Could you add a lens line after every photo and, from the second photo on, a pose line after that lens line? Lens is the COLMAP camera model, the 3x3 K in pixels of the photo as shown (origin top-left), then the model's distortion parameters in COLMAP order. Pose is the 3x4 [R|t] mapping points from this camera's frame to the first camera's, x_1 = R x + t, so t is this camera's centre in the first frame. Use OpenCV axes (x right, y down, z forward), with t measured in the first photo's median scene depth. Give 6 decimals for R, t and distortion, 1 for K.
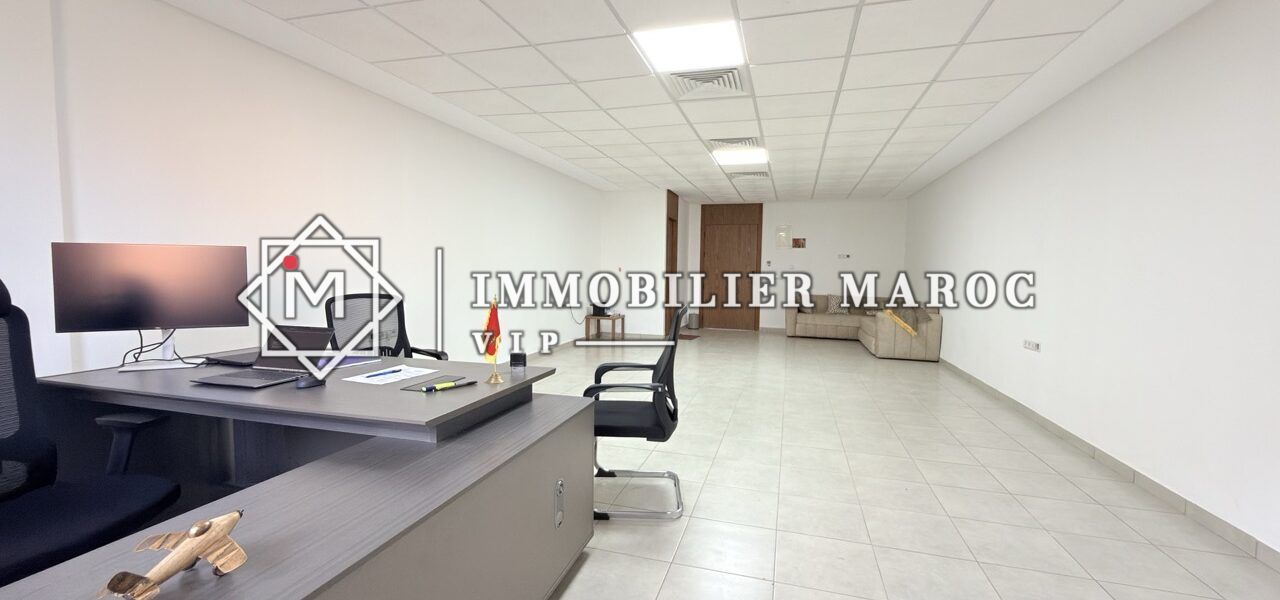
lens RADIAL K [[510.5, 0, 640.0], [0, 510.5, 300.0], [0, 0, 1]] dist [-0.000022, -0.000006]
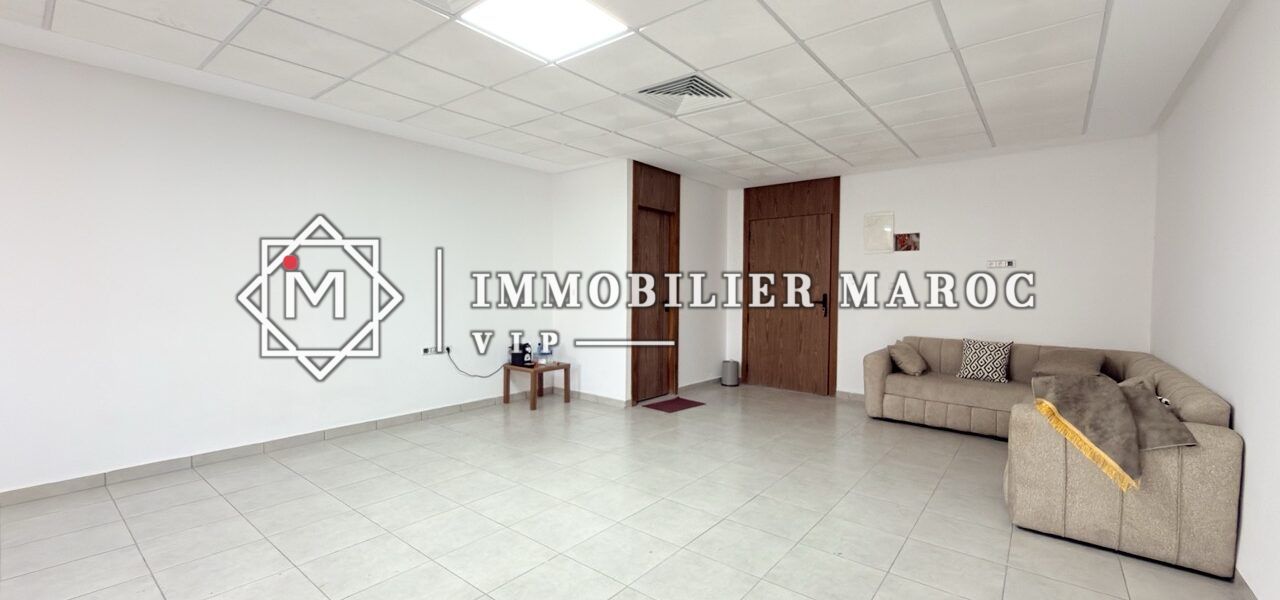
lens RADIAL K [[510.5, 0, 640.0], [0, 510.5, 300.0], [0, 0, 1]] dist [-0.000022, -0.000006]
pose [[0.925106, 0.003569, -0.379692, 0.782556], [-0.018794, 0.999161, -0.036400, -0.075418], [0.379243, 0.040810, 0.924397, 1.201679]]
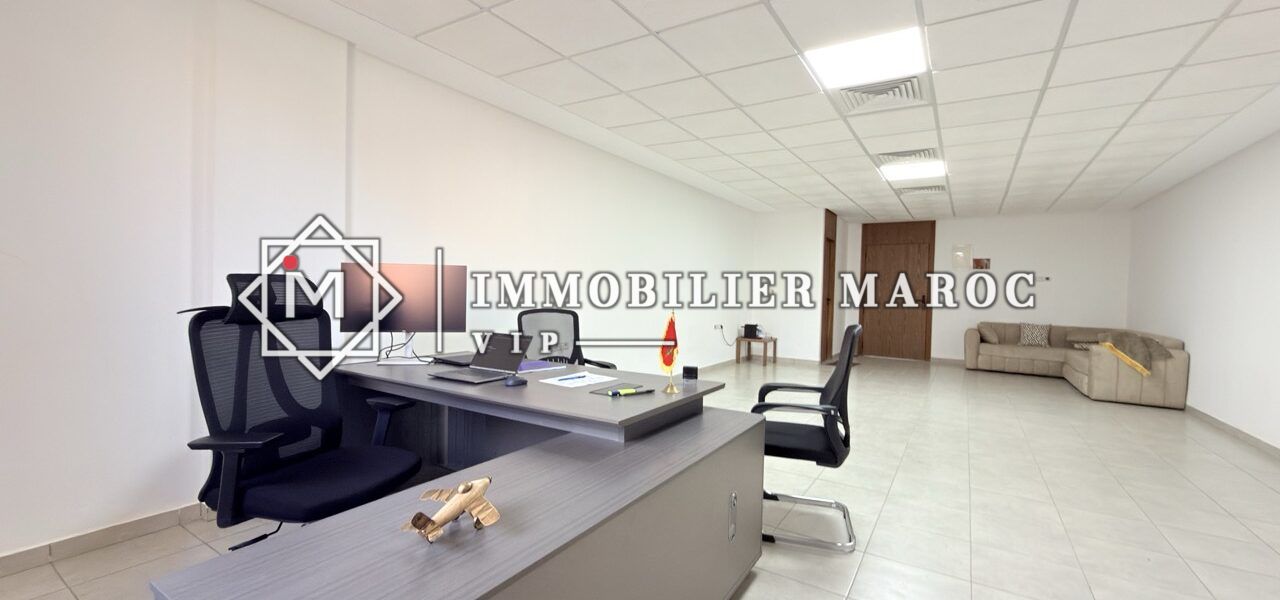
lens RADIAL K [[510.5, 0, 640.0], [0, 510.5, 300.0], [0, 0, 1]] dist [-0.000022, -0.000006]
pose [[0.961214, 0.014260, -0.275434, -0.038791], [-0.026795, 0.998767, -0.041799, 0.011579], [0.274498, 0.047558, 0.960411, -0.026083]]
